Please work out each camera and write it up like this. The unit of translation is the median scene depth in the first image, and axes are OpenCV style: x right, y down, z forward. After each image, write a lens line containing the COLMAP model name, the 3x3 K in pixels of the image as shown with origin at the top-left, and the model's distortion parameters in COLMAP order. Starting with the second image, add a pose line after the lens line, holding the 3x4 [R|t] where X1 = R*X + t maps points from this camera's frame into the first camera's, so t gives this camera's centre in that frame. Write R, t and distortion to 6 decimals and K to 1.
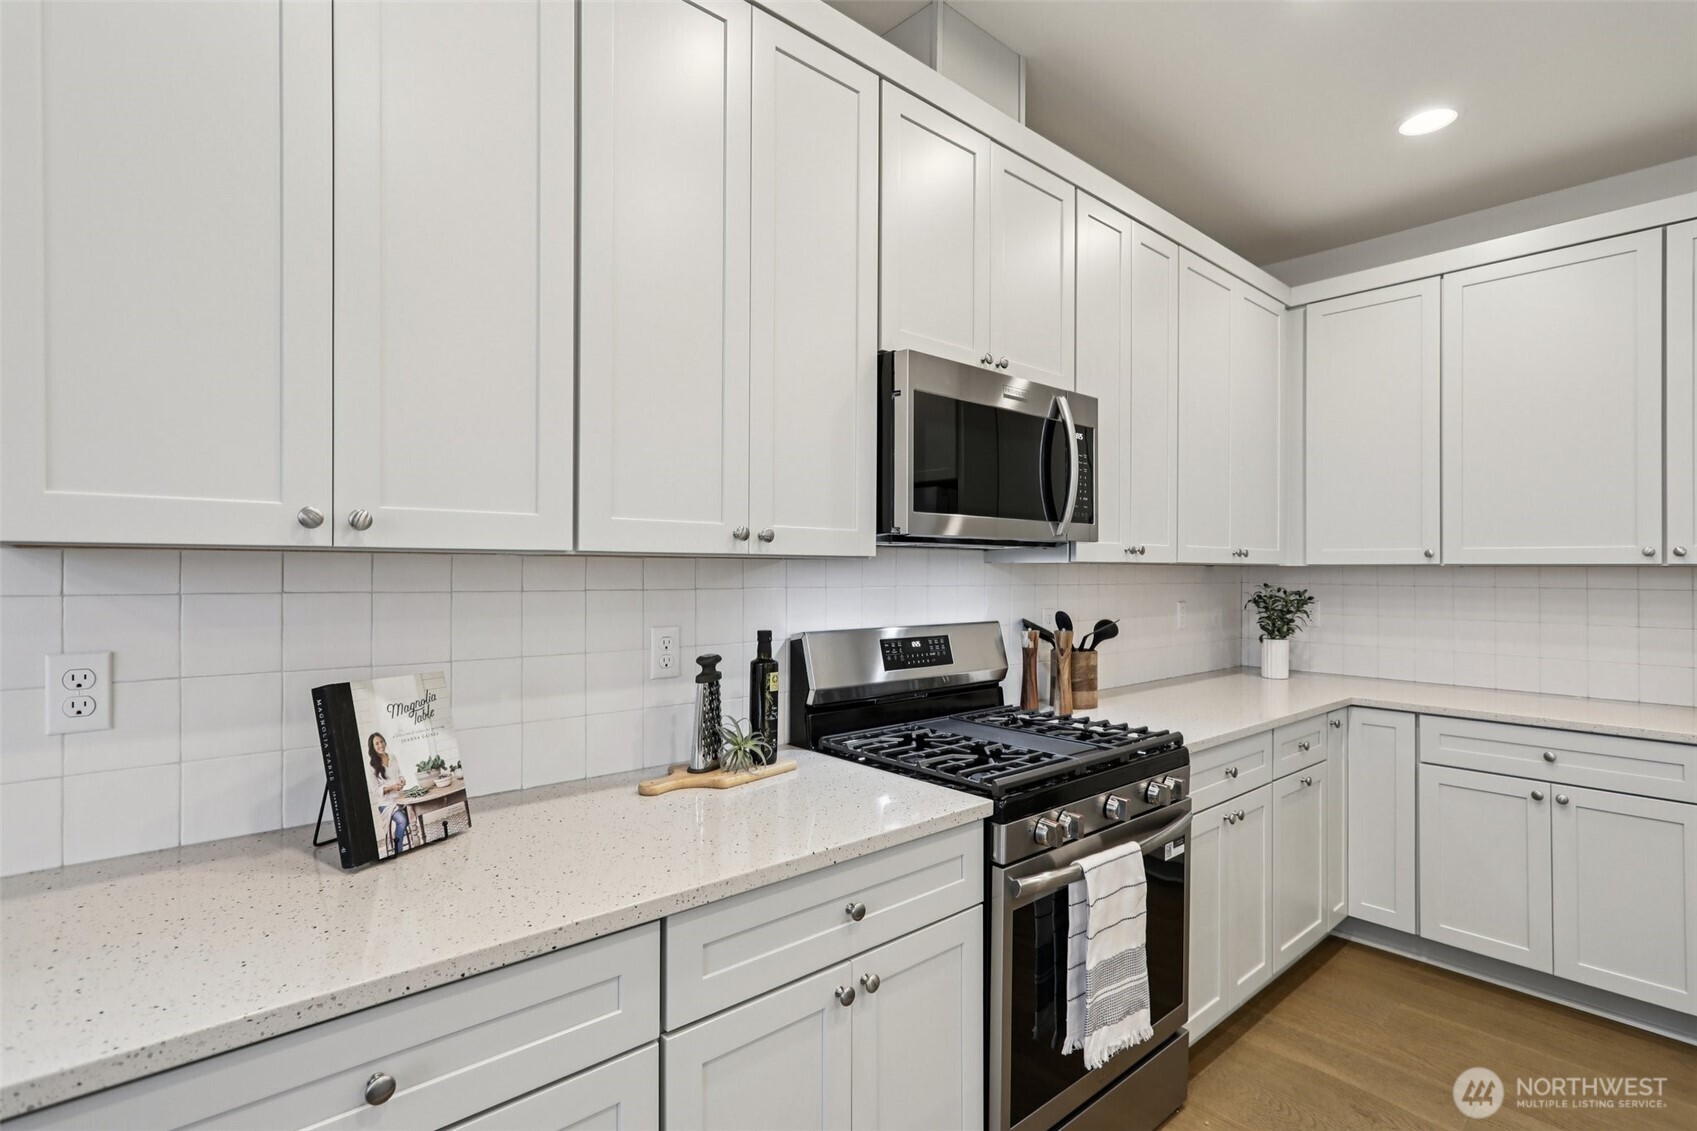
lens RADIAL K [[808.4, 0, 846.8], [0, 808.4, 565.5], [0, 0, 1]] dist [0.004564, 0.001342]
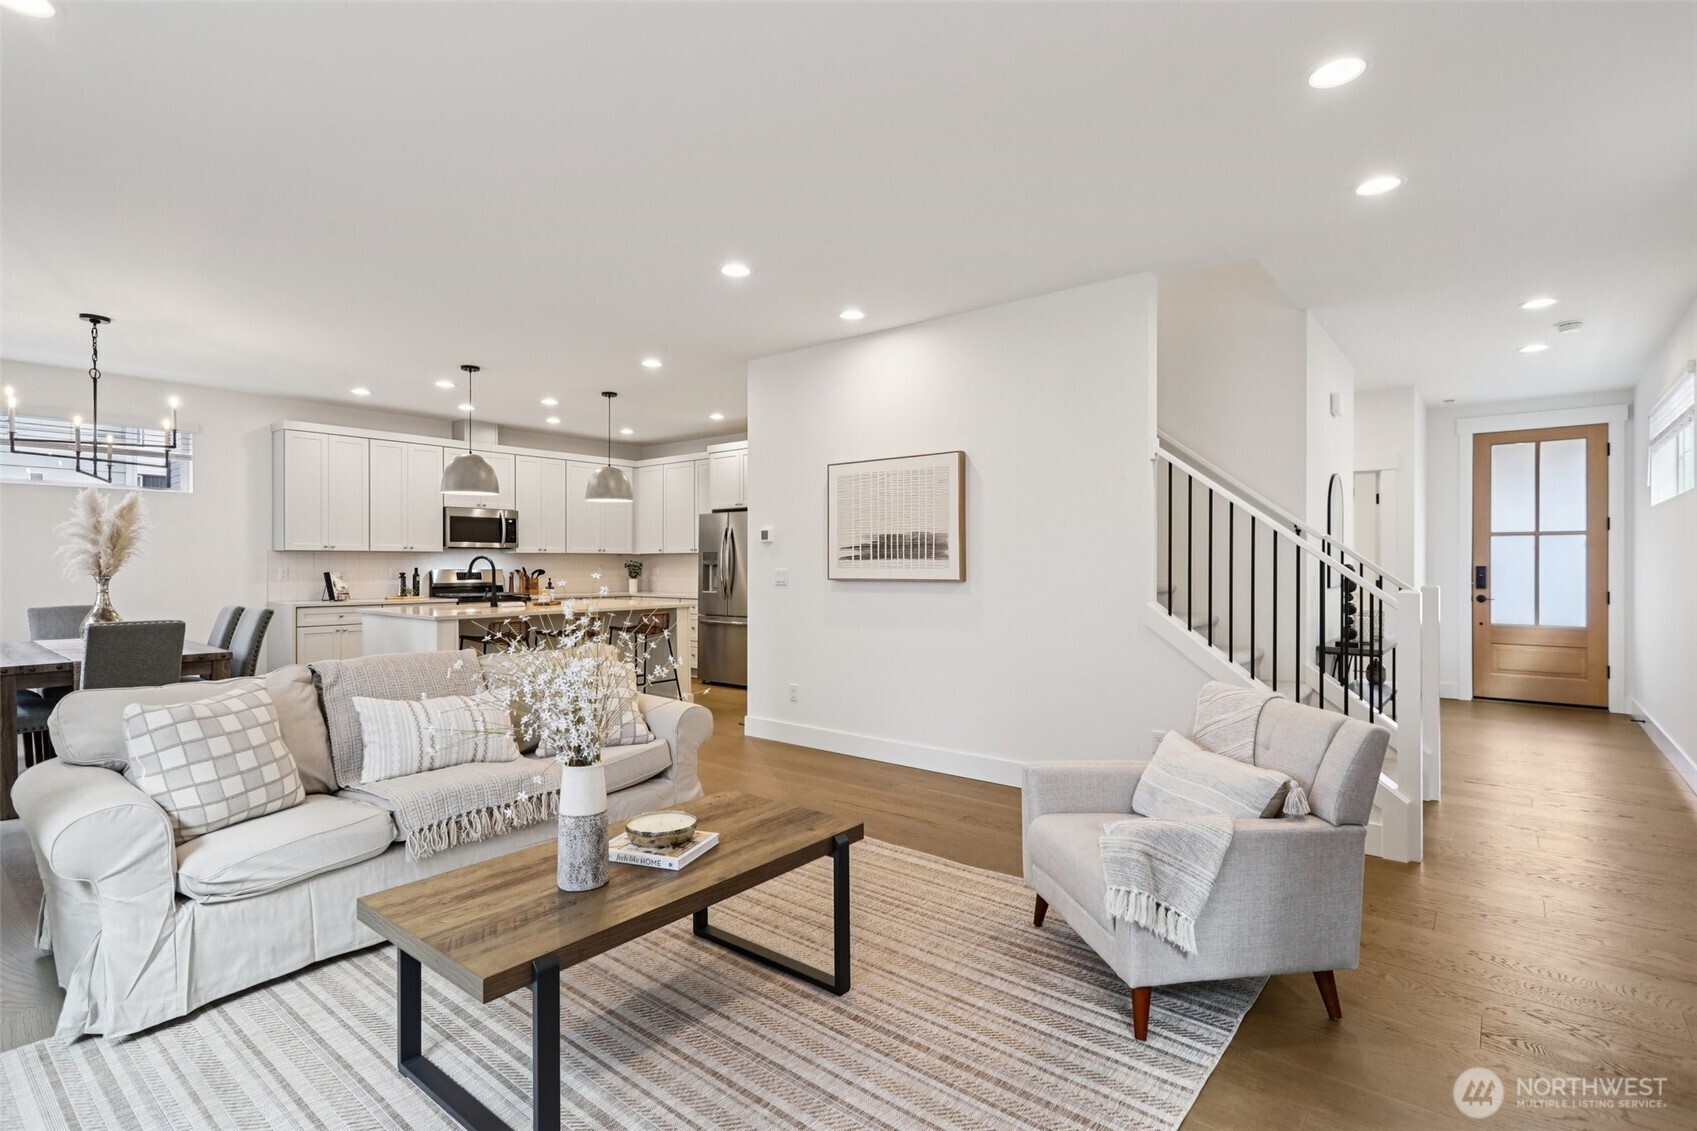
lens RADIAL K [[808.4, 0, 846.2], [0, 808.4, 563.3], [0, 0, 1]] dist [0.004564, 0.001342]
pose [[0.987306, -0.007571, 0.158646, 1.101975], [0.006703, 0.999960, 0.006005, 0.029634], [-0.158685, -0.004866, 0.987317, -2.744602]]
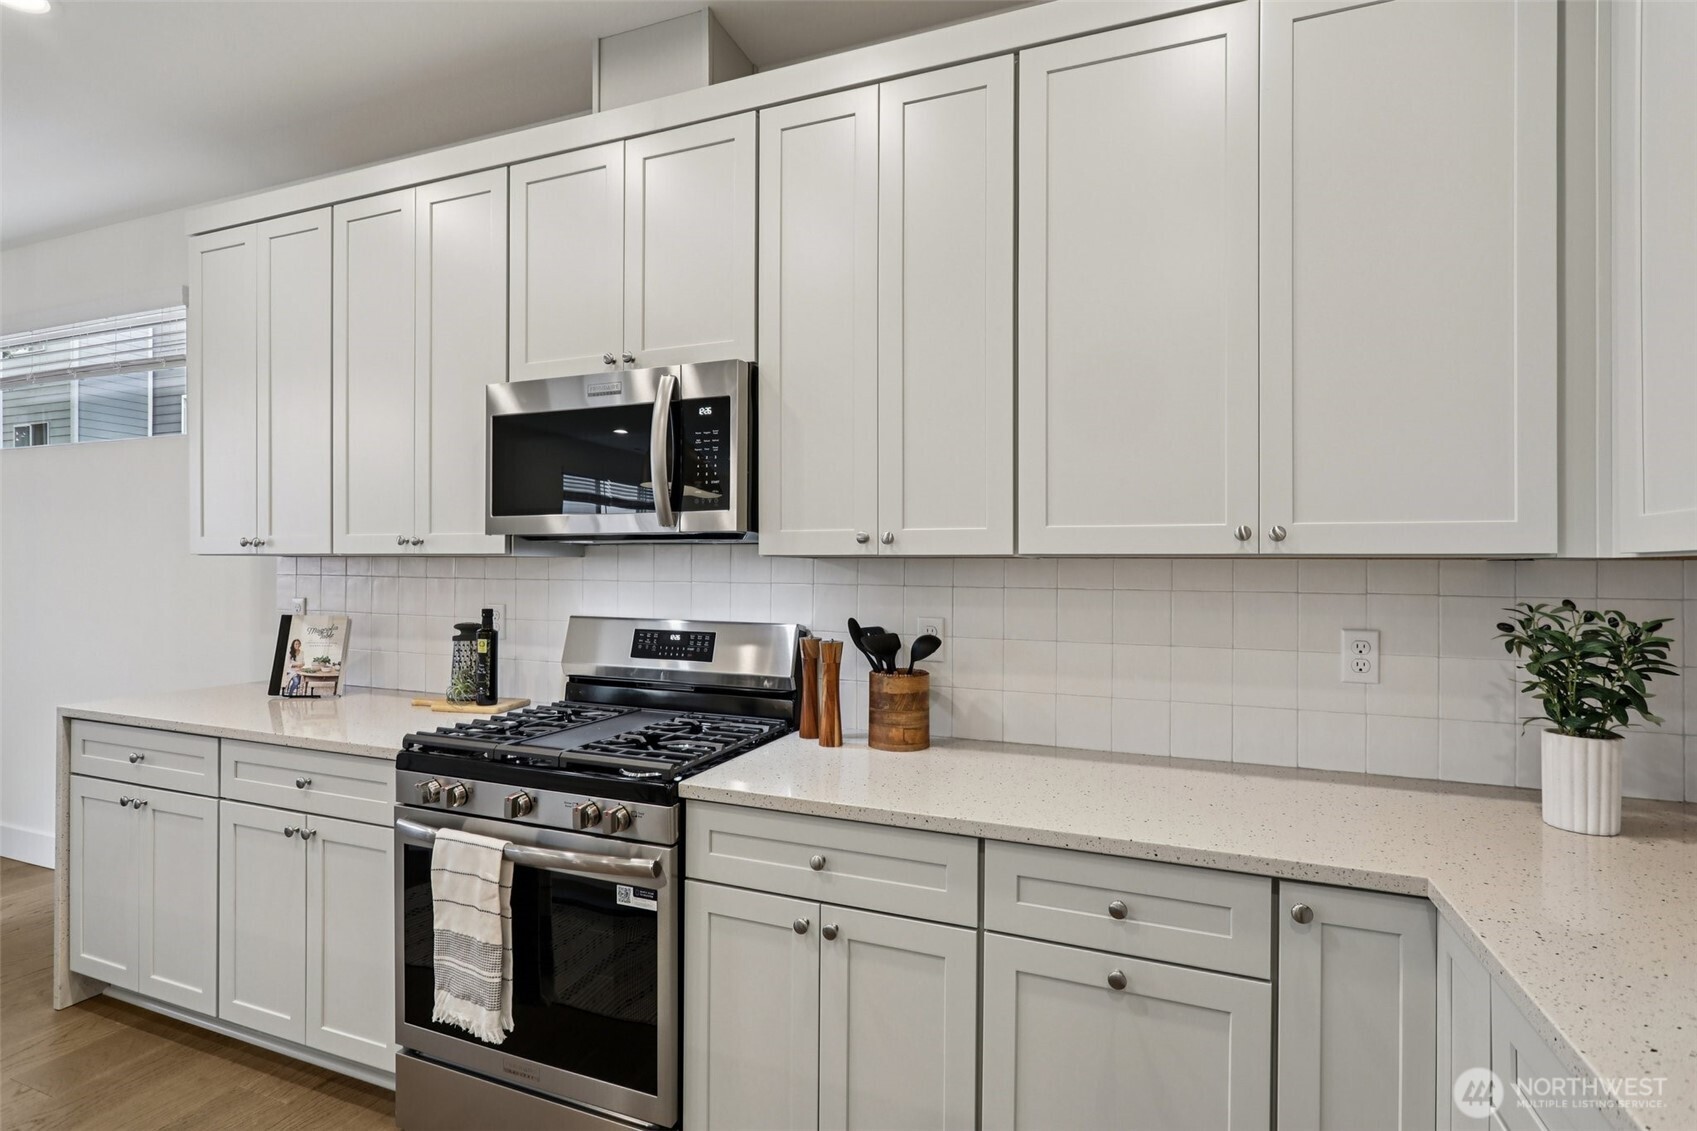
lens RADIAL K [[808.4, 0, 859.4], [0, 808.4, 572.0], [0, 0, 1]] dist [0.004564, 0.001342]
pose [[0.459870, -0.000957, -0.887986, 0.967565], [-0.001624, 0.999997, -0.001919, 0.012909], [0.887985, 0.002324, 0.459867, 0.633926]]
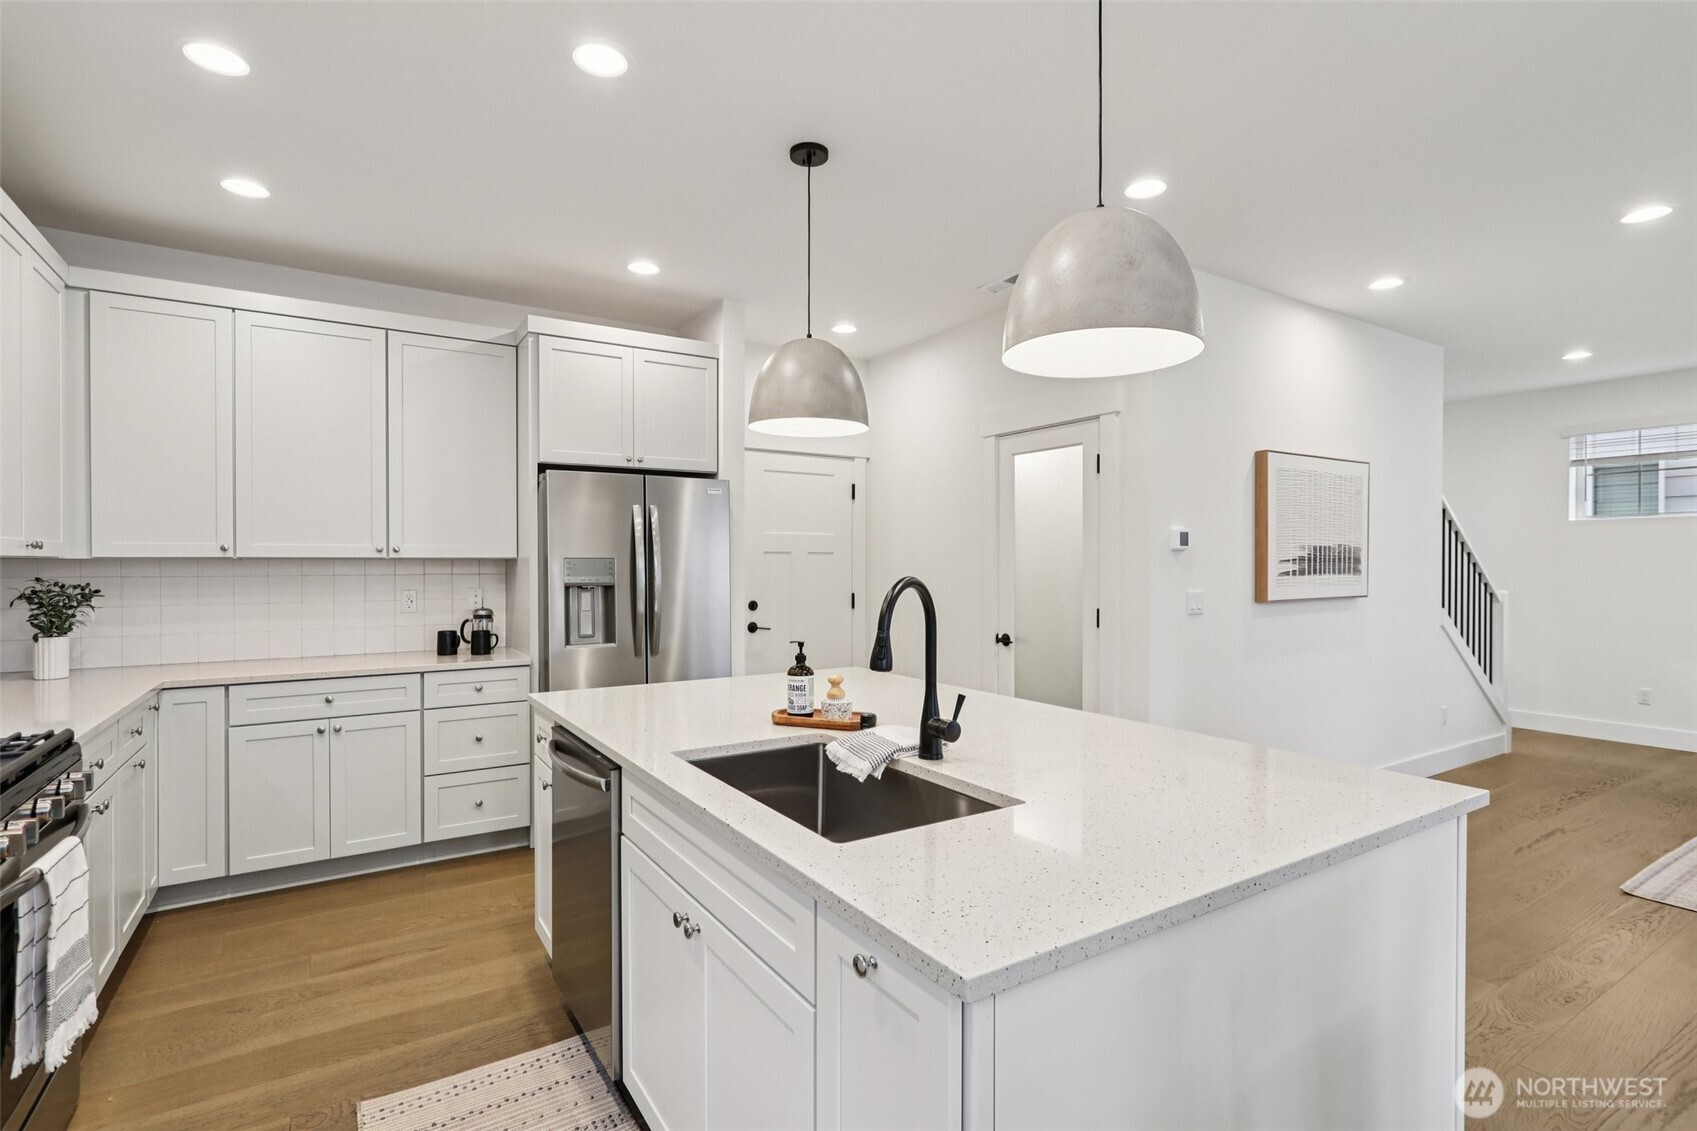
lens RADIAL K [[808.4, 0, 842.5], [0, 808.4, 569.9], [0, 0, 1]] dist [0.004564, 0.001342]
pose [[0.163750, -0.014013, 0.986402, -0.325019], [-0.001271, 0.999895, 0.014416, -0.001372], [-0.986501, -0.003614, 0.163715, -0.067089]]
